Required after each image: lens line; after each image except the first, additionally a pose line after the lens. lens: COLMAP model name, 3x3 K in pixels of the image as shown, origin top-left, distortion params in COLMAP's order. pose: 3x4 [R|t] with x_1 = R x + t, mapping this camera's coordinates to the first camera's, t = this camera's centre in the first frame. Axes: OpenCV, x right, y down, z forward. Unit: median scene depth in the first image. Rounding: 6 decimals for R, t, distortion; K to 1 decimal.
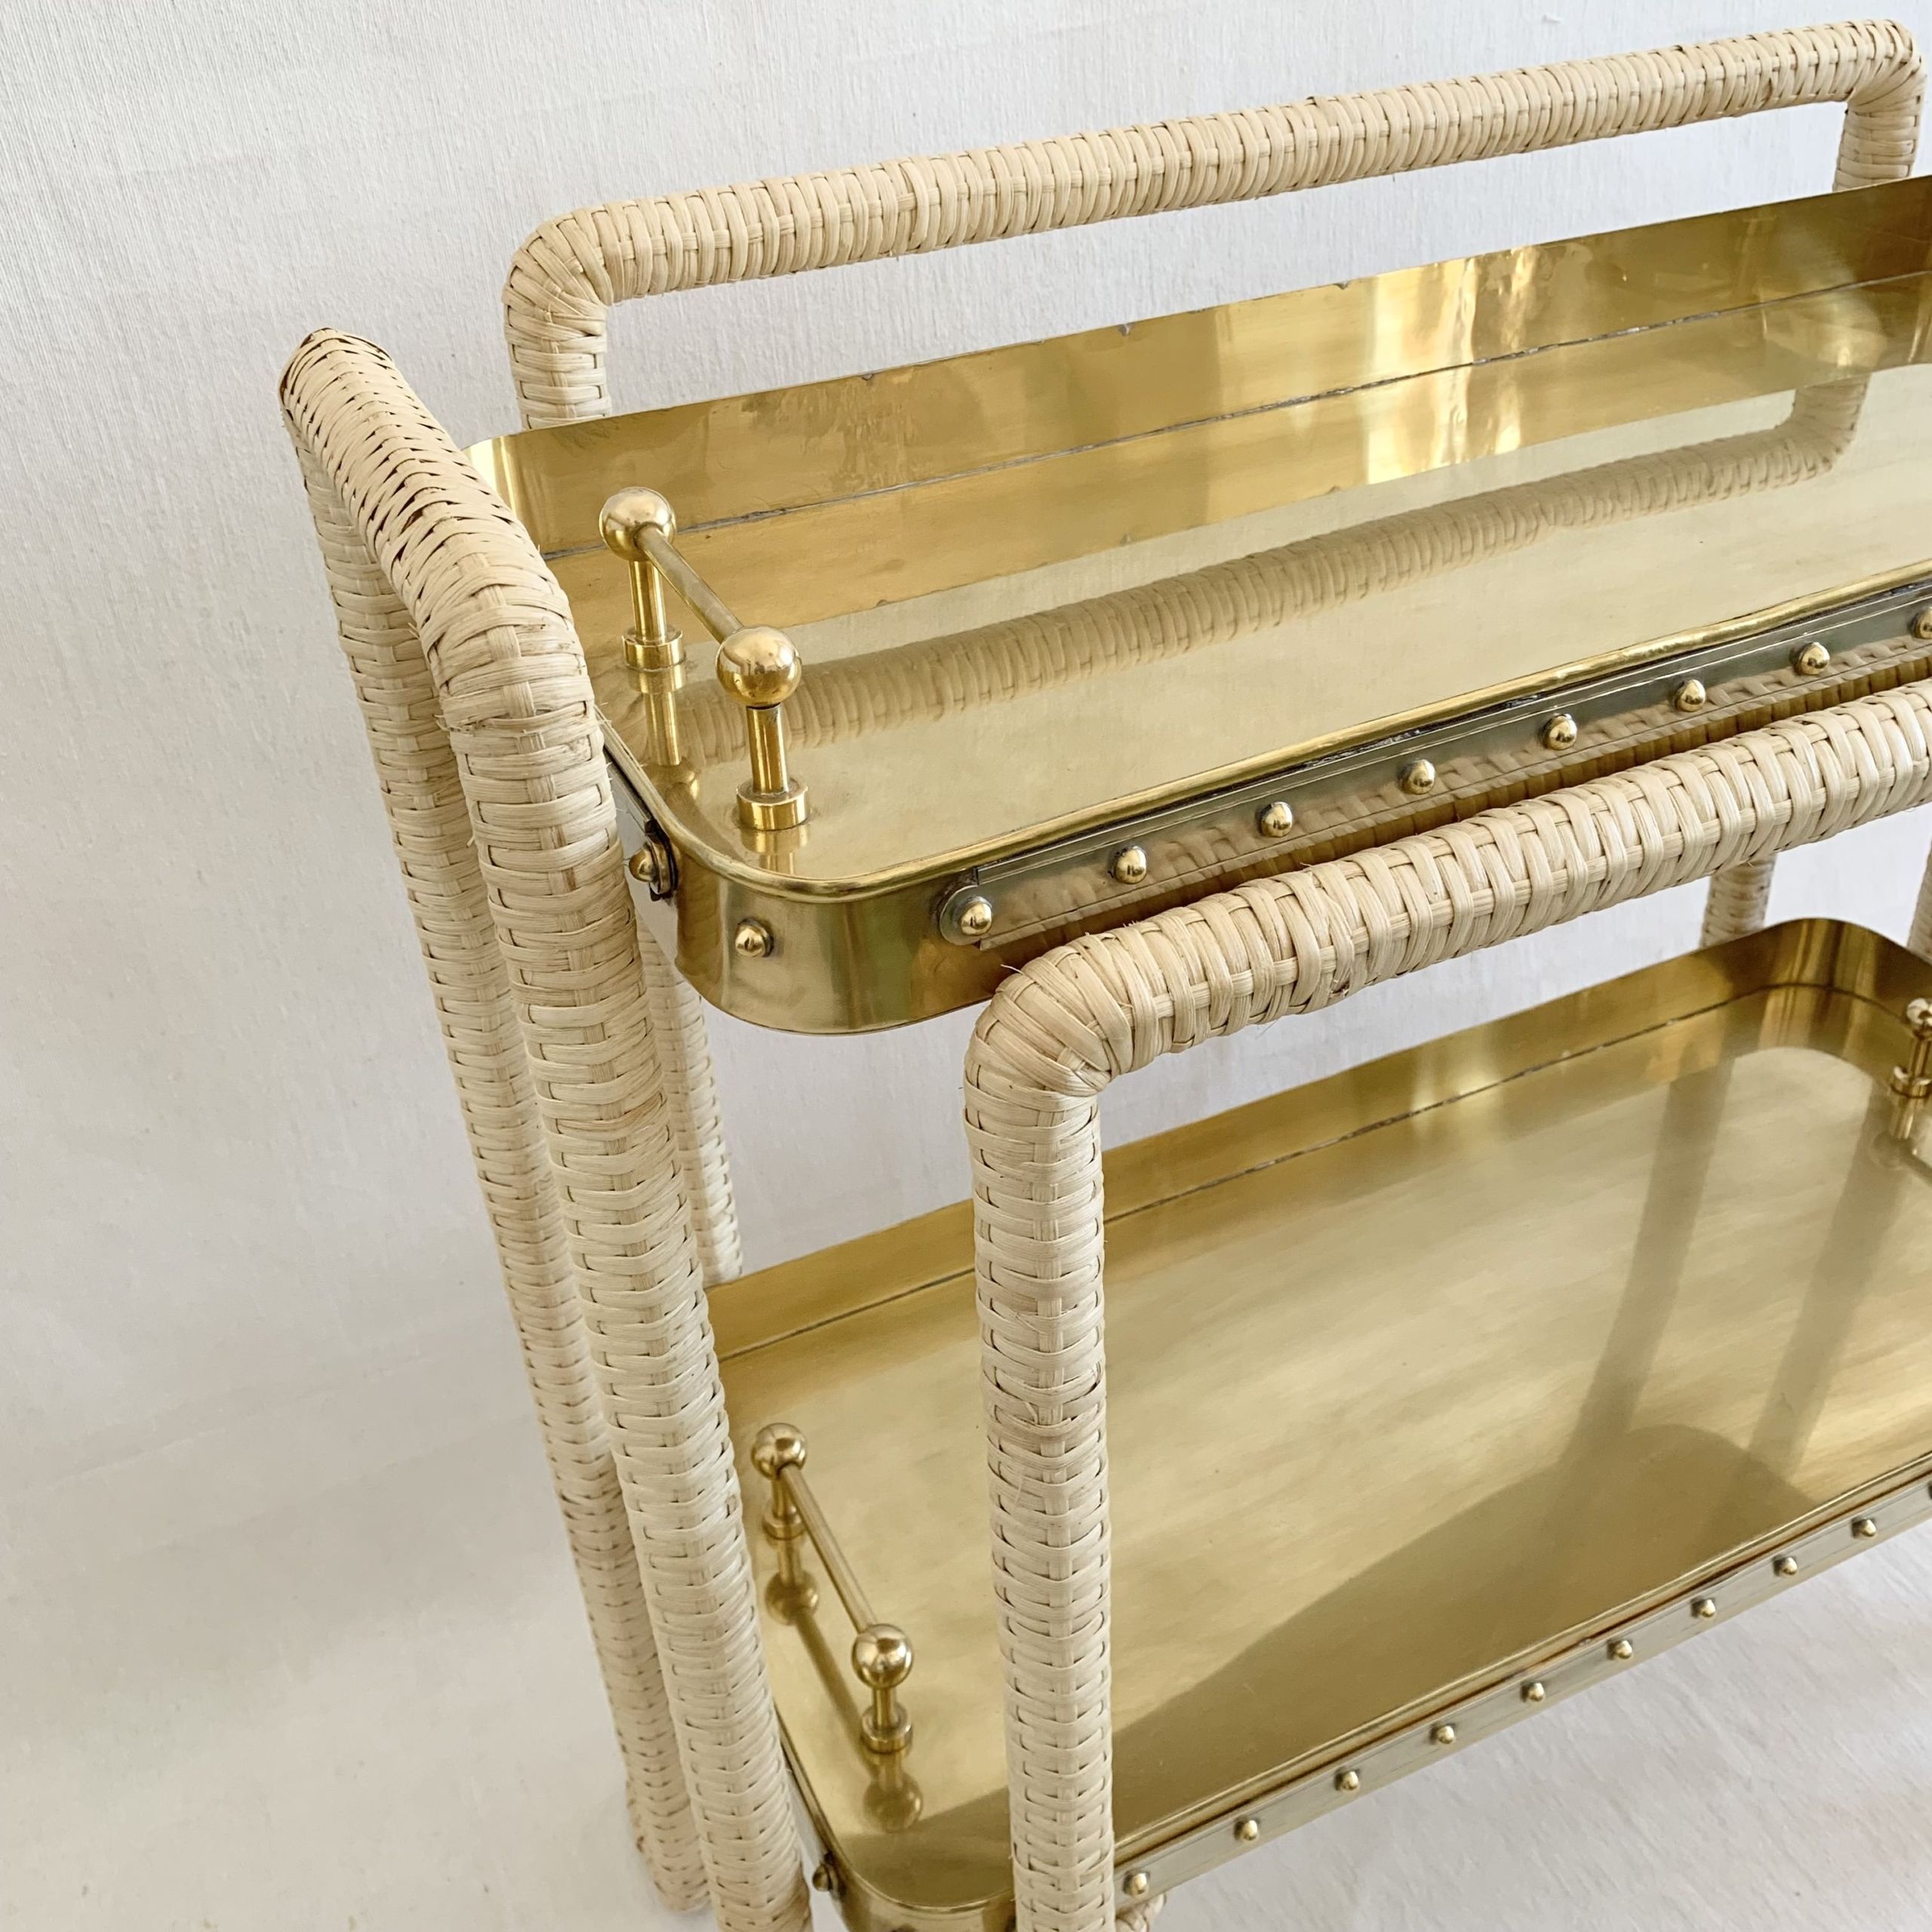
lens RADIAL K [[2019.7, 0, 1012.3], [0, 2019.7, 971.4], [0, 0, 1]] dist [0.009086, 0.000000]
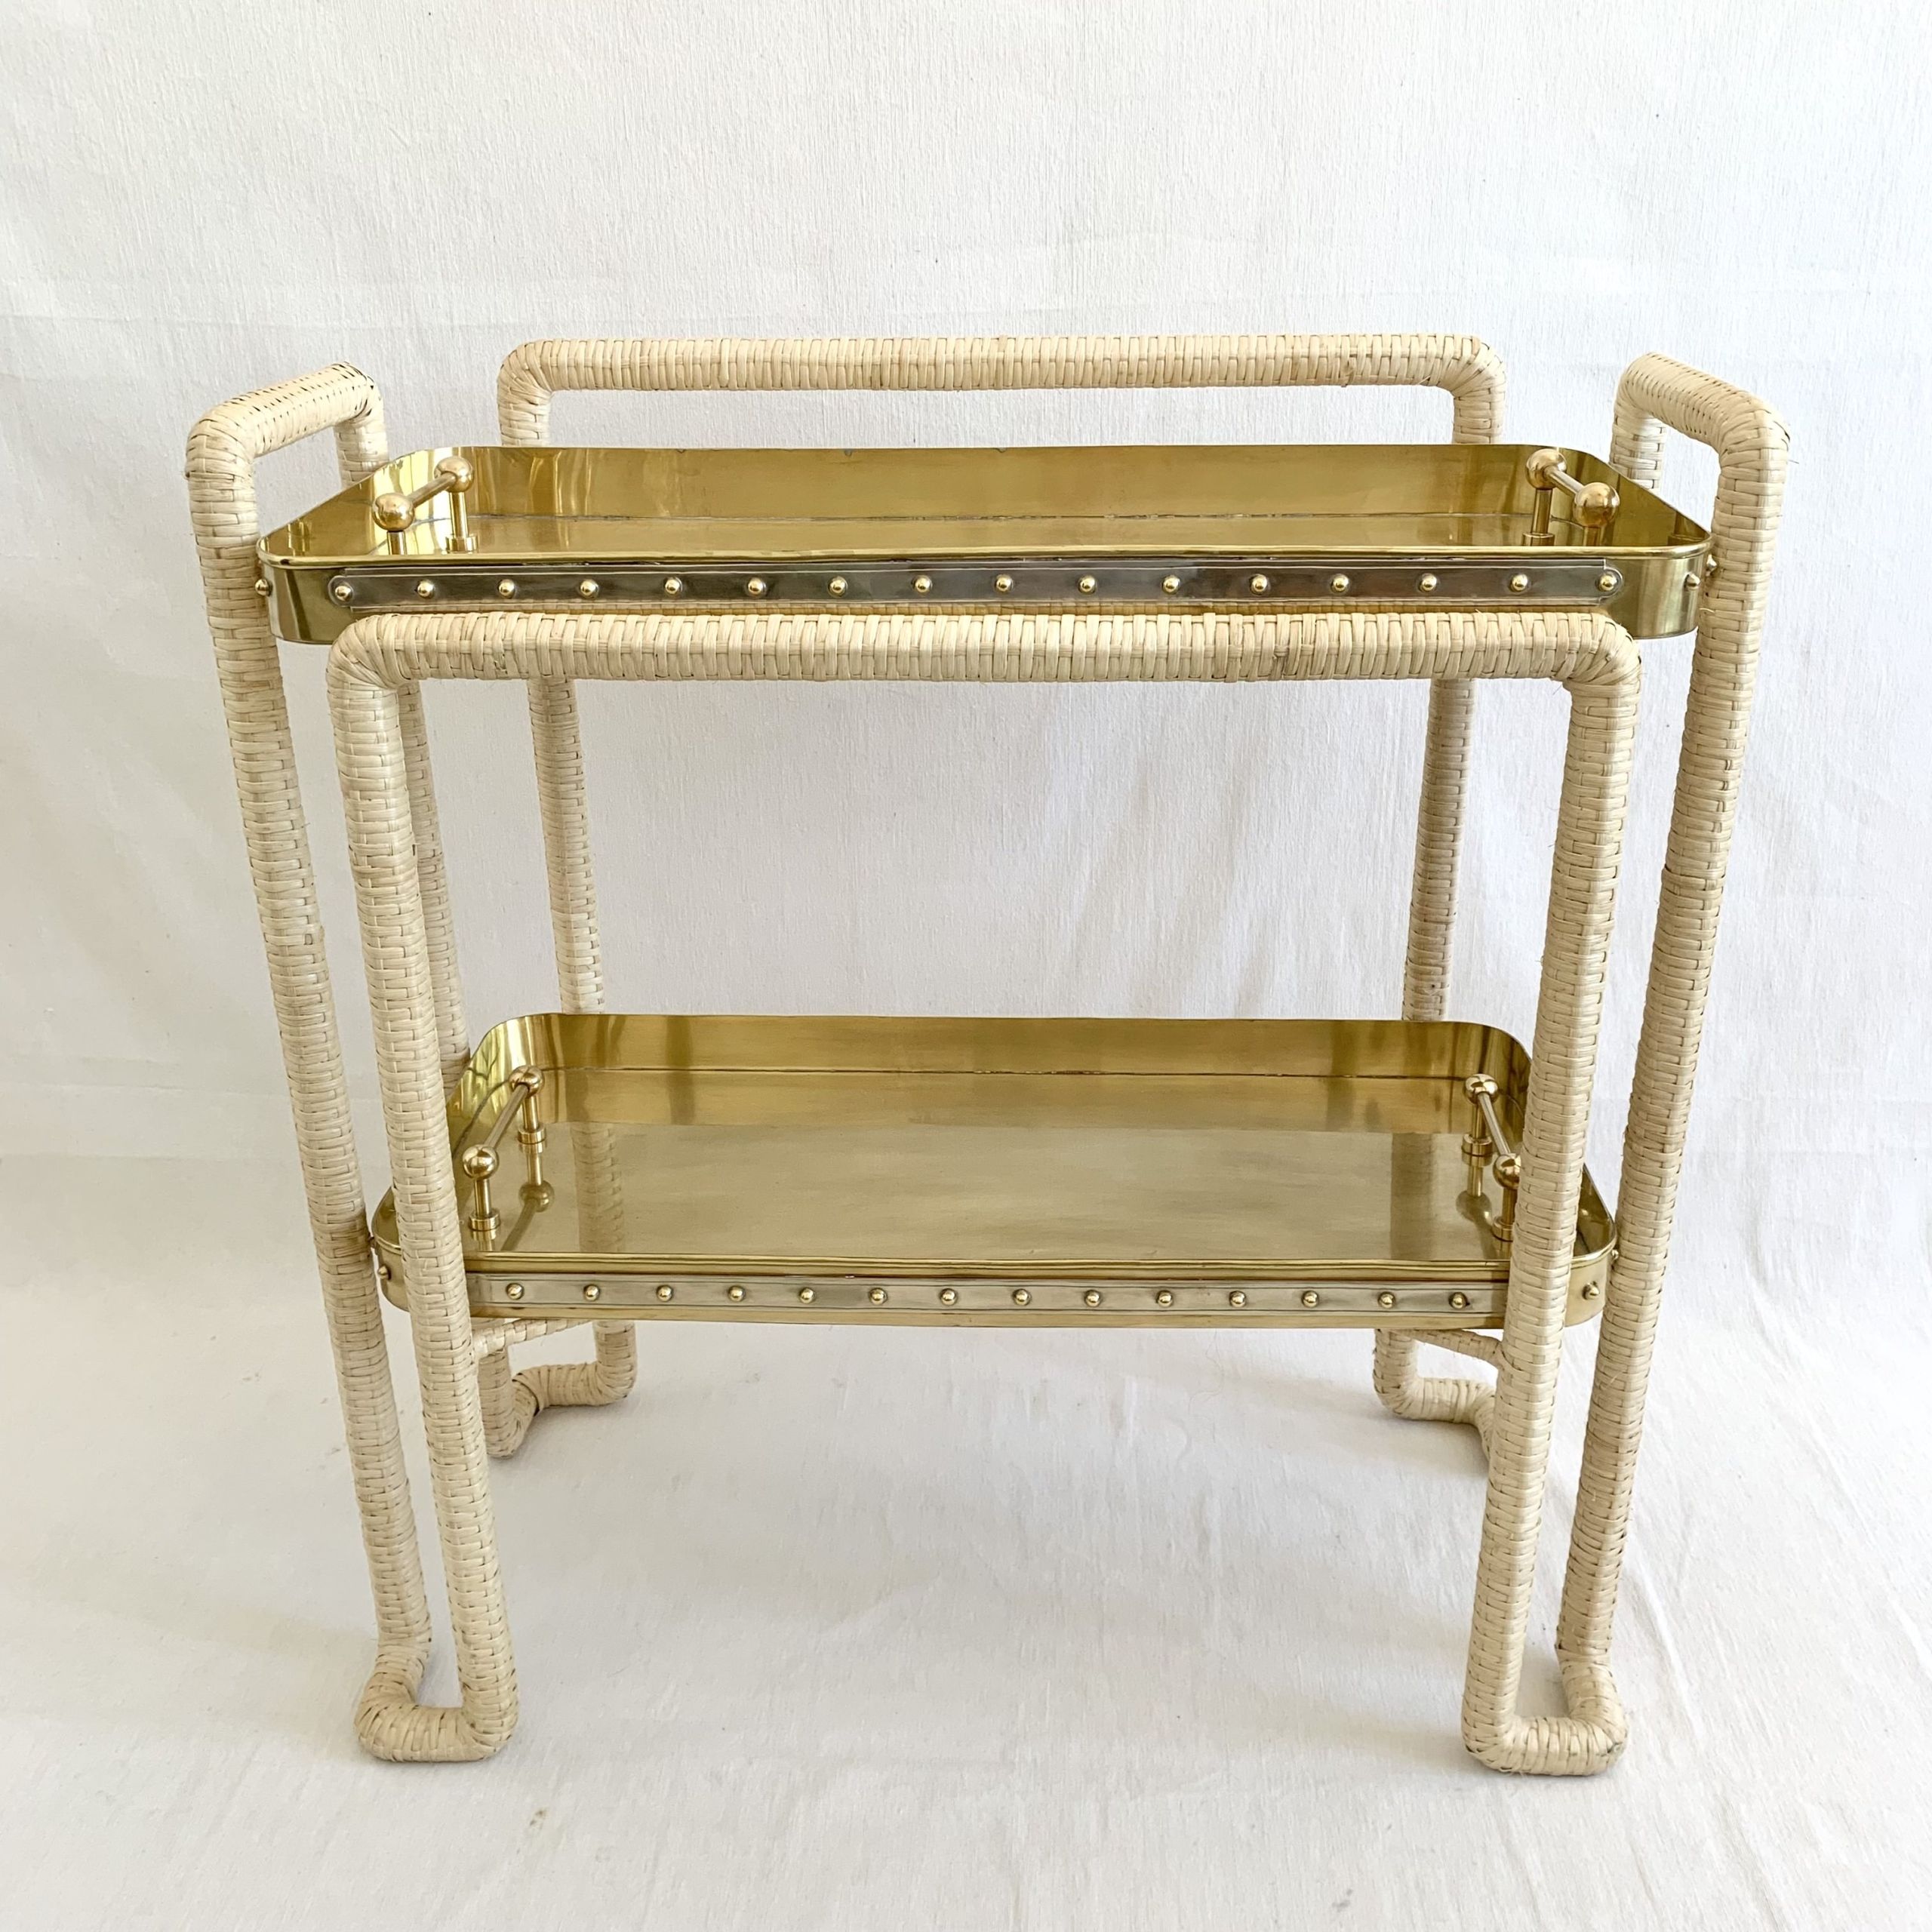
lens RADIAL K [[2019.7, 0, 967.0], [0, 2019.7, 964.1], [0, 0, 1]] dist [0.009086, 0.000000]
pose [[0.878961, 0.216992, -0.424666, 0.962378], [-0.283117, 0.954012, -0.098514, 0.230913], [0.383760, 0.206821, 0.899974, -0.392061]]
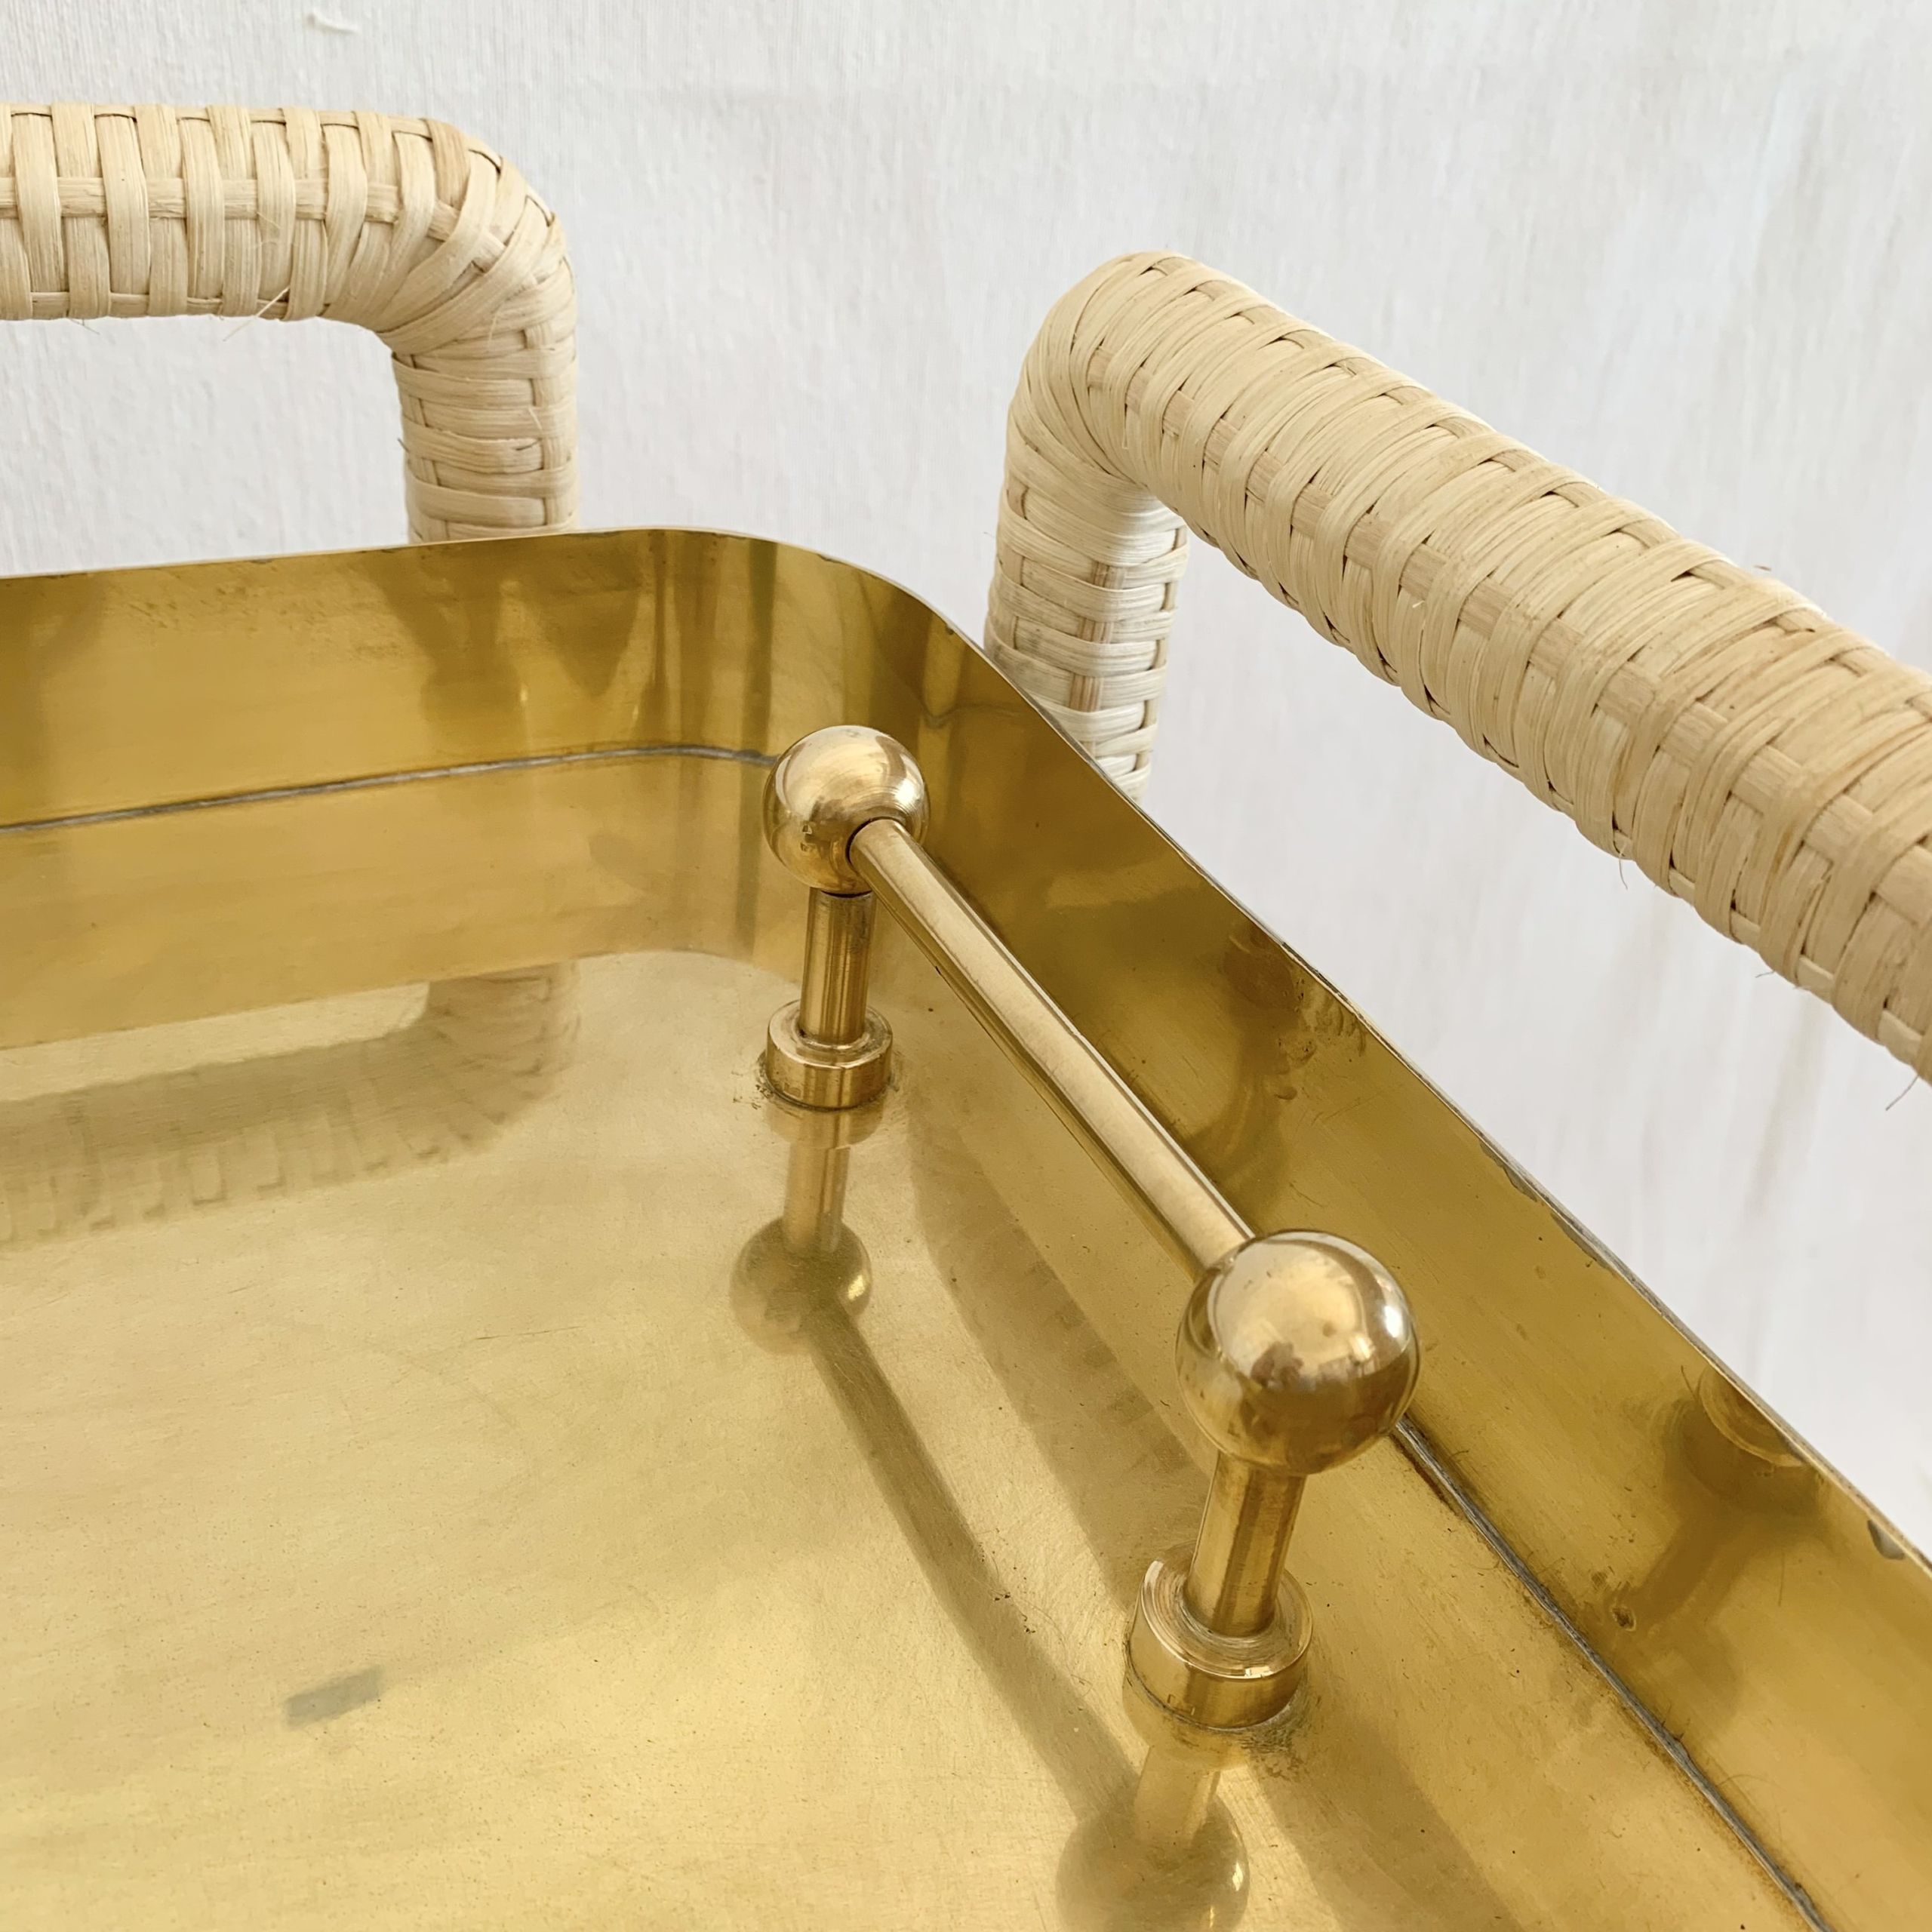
lens RADIAL K [[2019.7, 0, 961.9], [0, 2019.7, 955.1], [0, 0, 1]] dist [0.009086, 0.000000]
pose [[0.990283, 0.122922, 0.065038, 0.612439], [-0.123422, 0.992347, 0.003700, -0.387180], [-0.064085, -0.011691, 0.997876, 0.726822]]
